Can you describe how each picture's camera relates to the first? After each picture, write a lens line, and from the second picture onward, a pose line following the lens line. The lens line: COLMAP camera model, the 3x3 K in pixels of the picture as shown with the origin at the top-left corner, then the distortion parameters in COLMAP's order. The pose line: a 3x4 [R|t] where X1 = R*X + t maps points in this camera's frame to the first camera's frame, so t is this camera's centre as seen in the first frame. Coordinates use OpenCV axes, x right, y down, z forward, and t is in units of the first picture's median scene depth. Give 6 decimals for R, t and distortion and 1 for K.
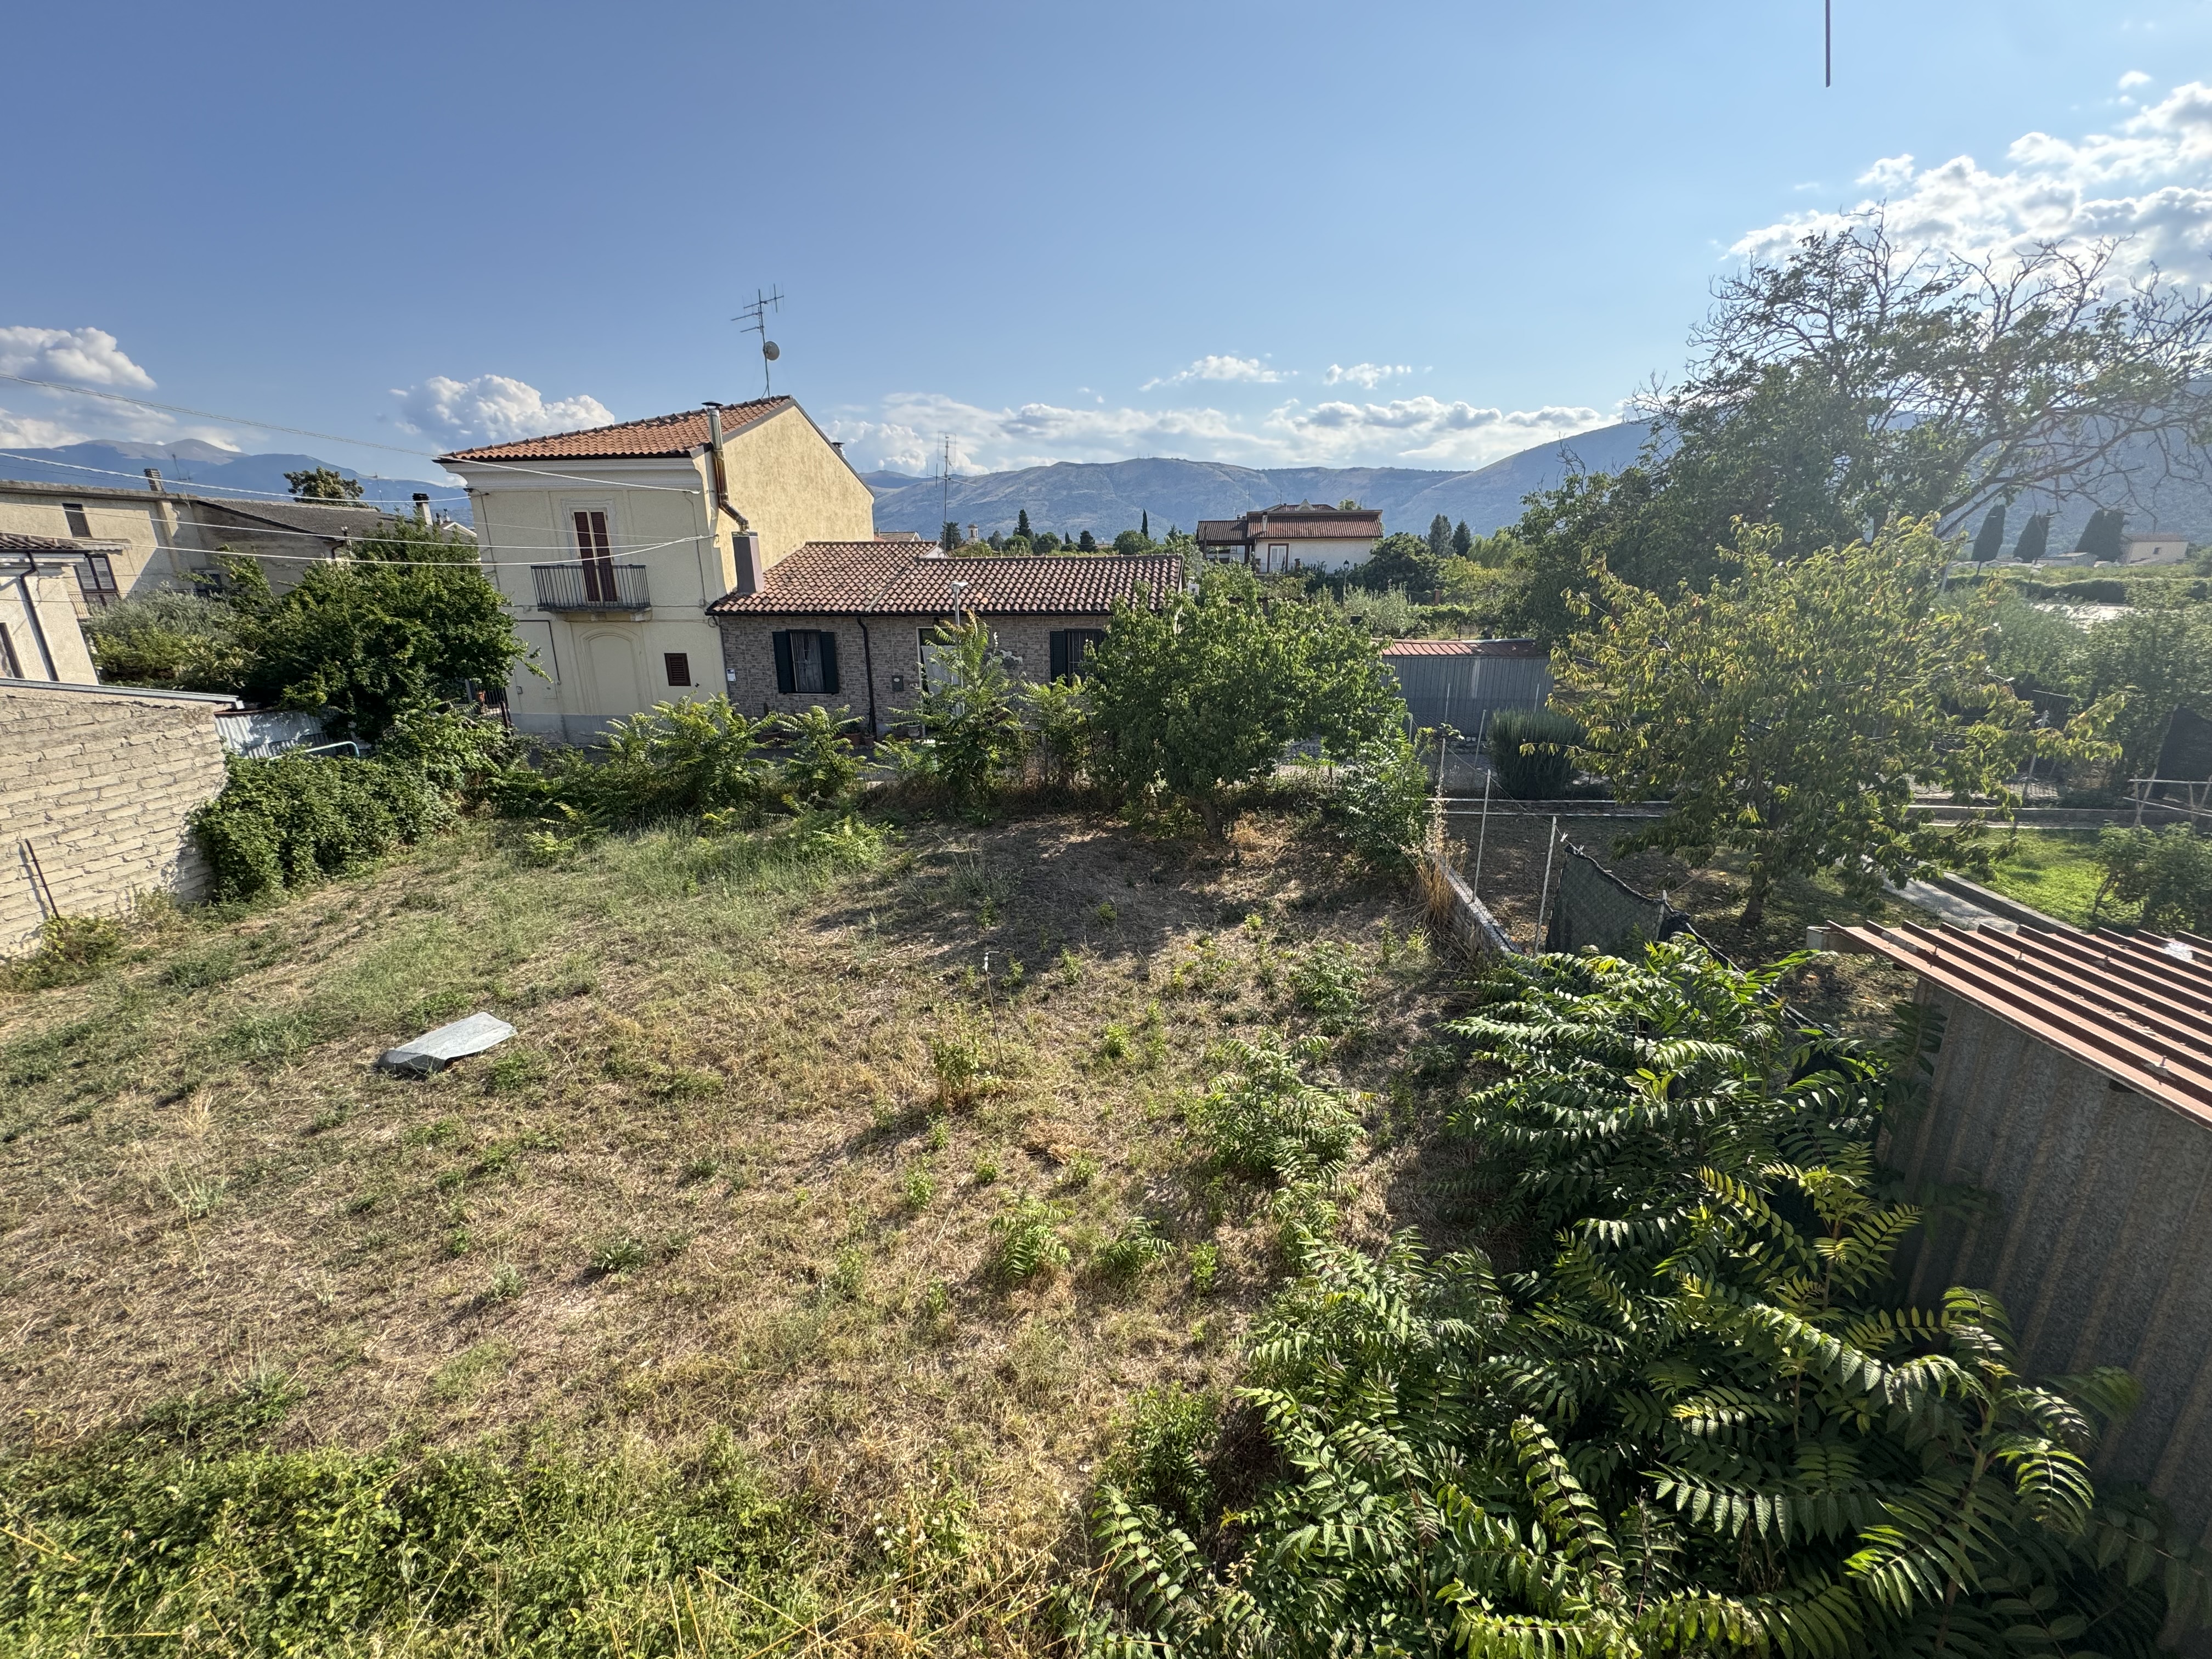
lens RADIAL K [[888.8, 0, 1108.9], [0, 888.8, 828.8], [0, 0, 1]] dist [-0.001756, 0.000035]
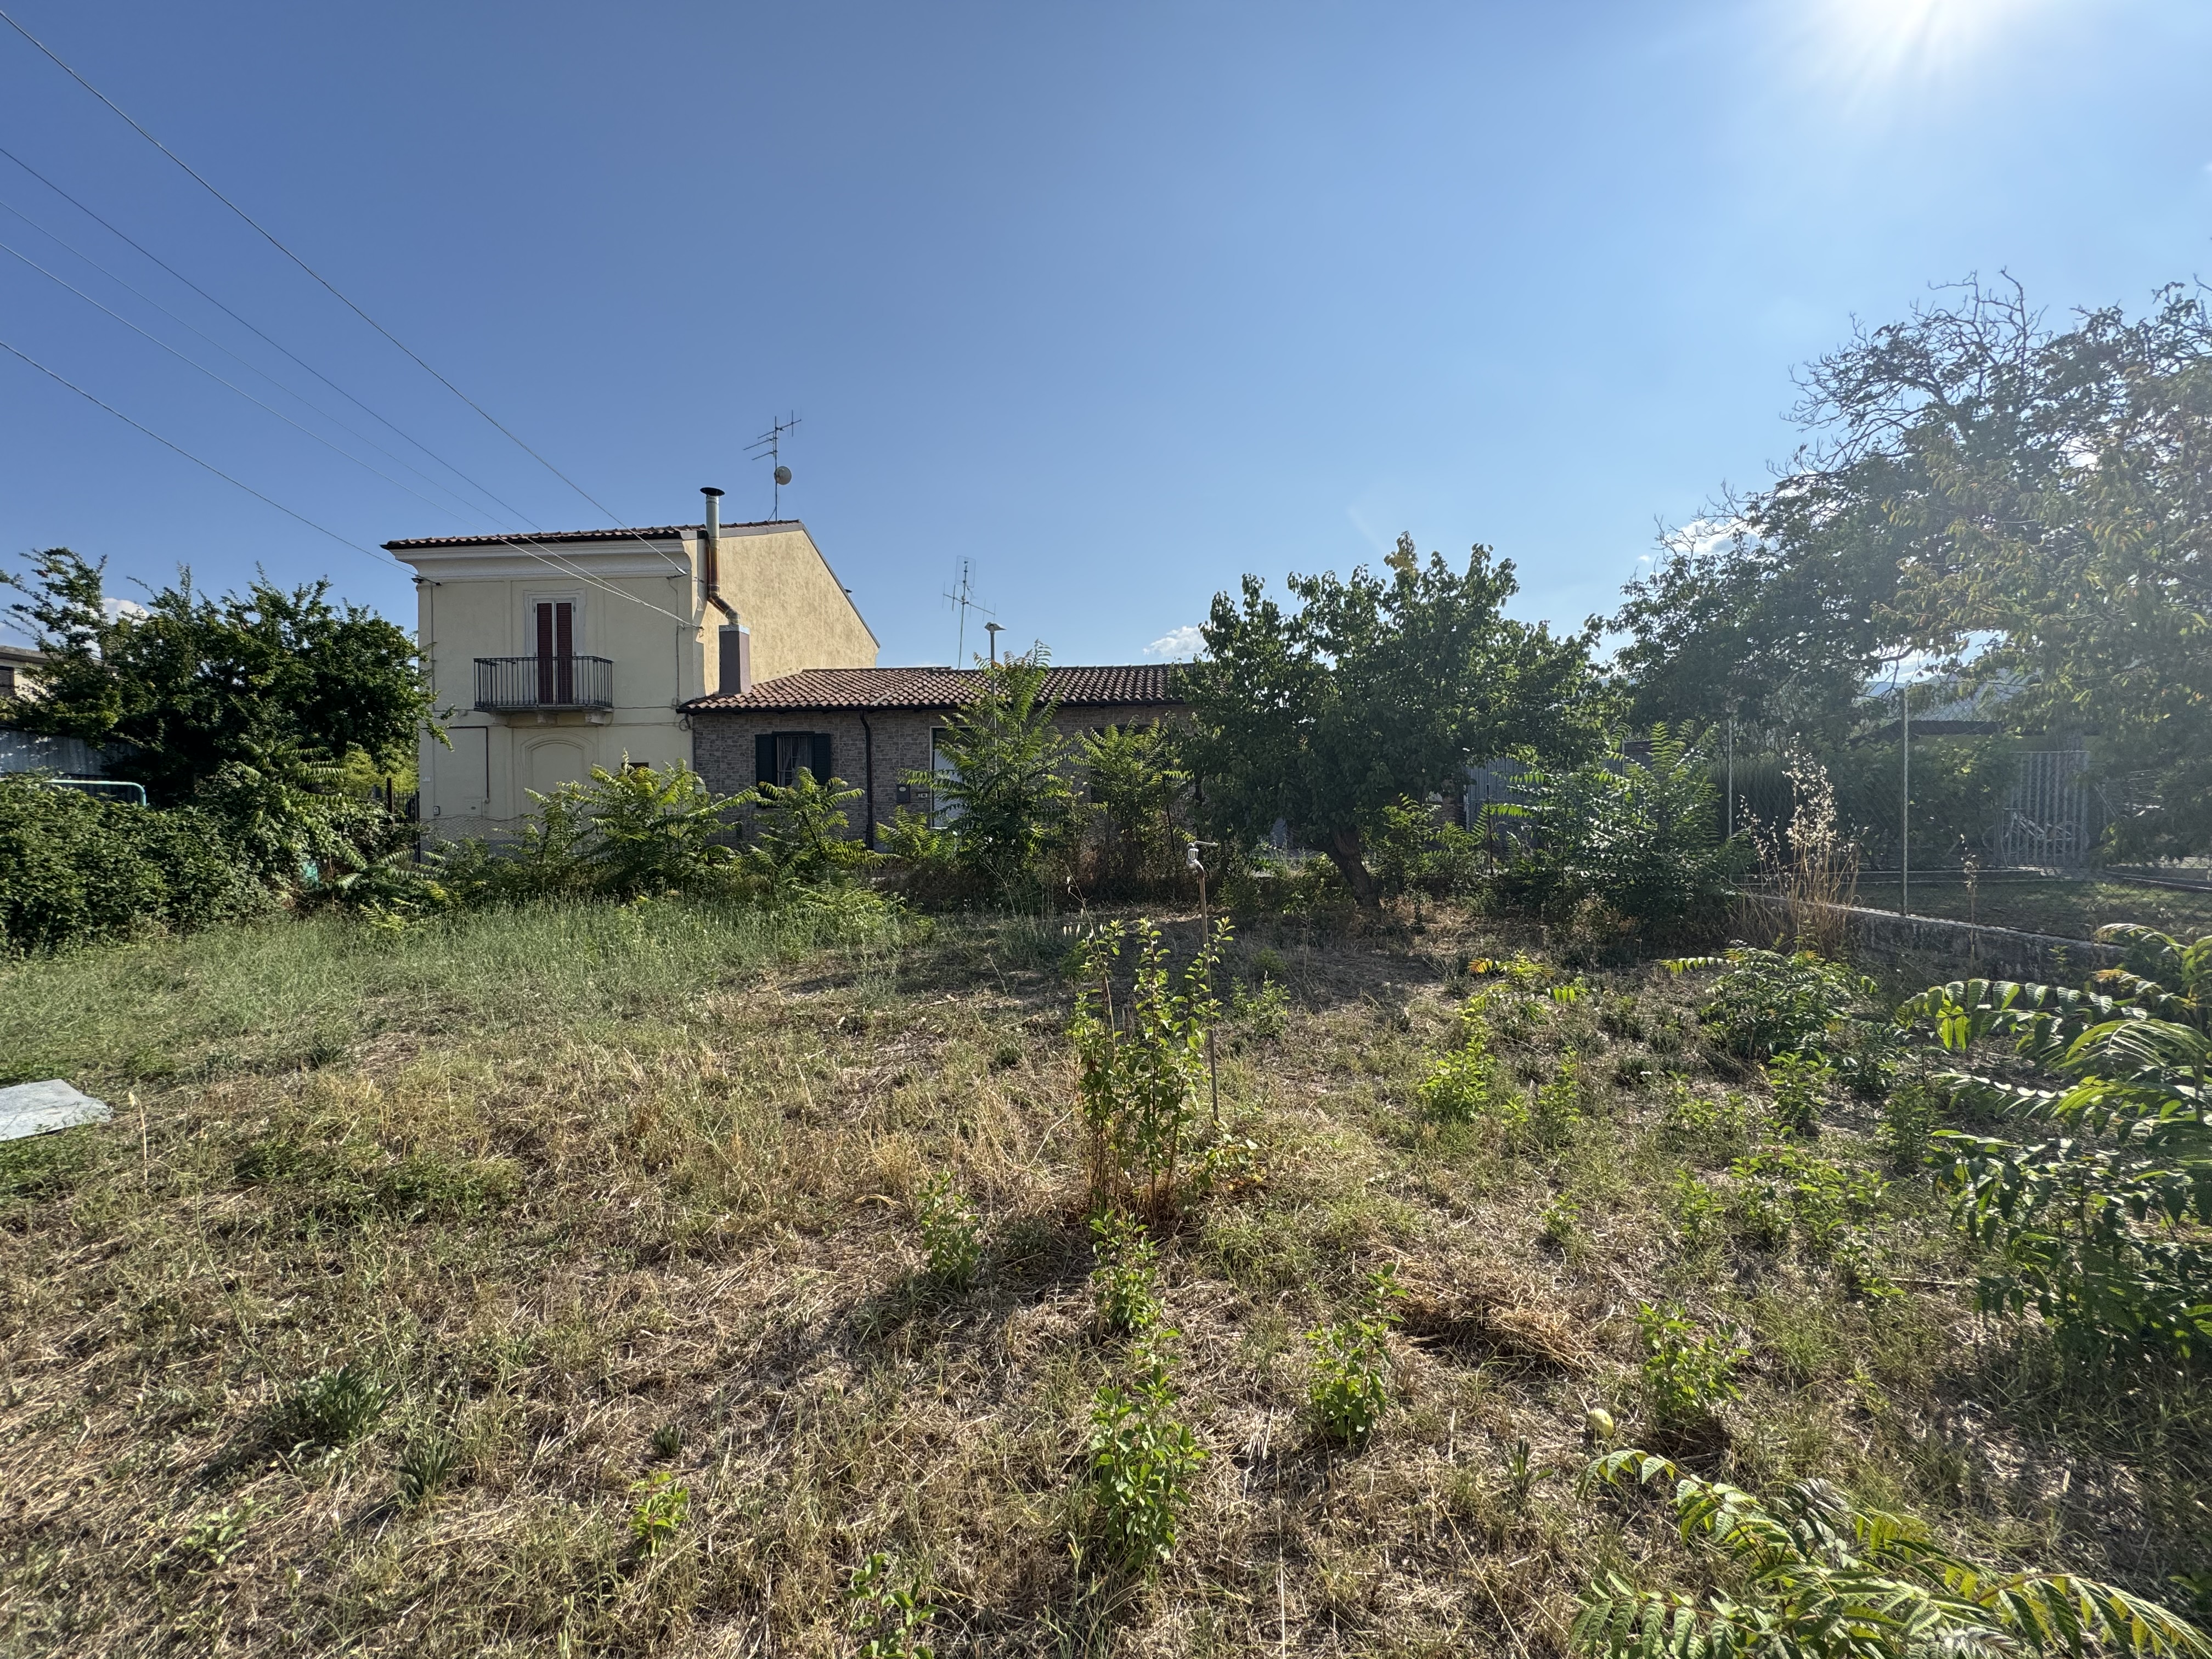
lens RADIAL K [[888.8, 0, 1109.8], [0, 888.8, 827.7], [0, 0, 1]] dist [-0.001756, 0.000035]
pose [[0.999677, -0.004193, 0.025067, -0.087725], [0.010739, 0.963609, -0.267101, 0.114987], [-0.023035, 0.267284, 0.963342, 0.274491]]
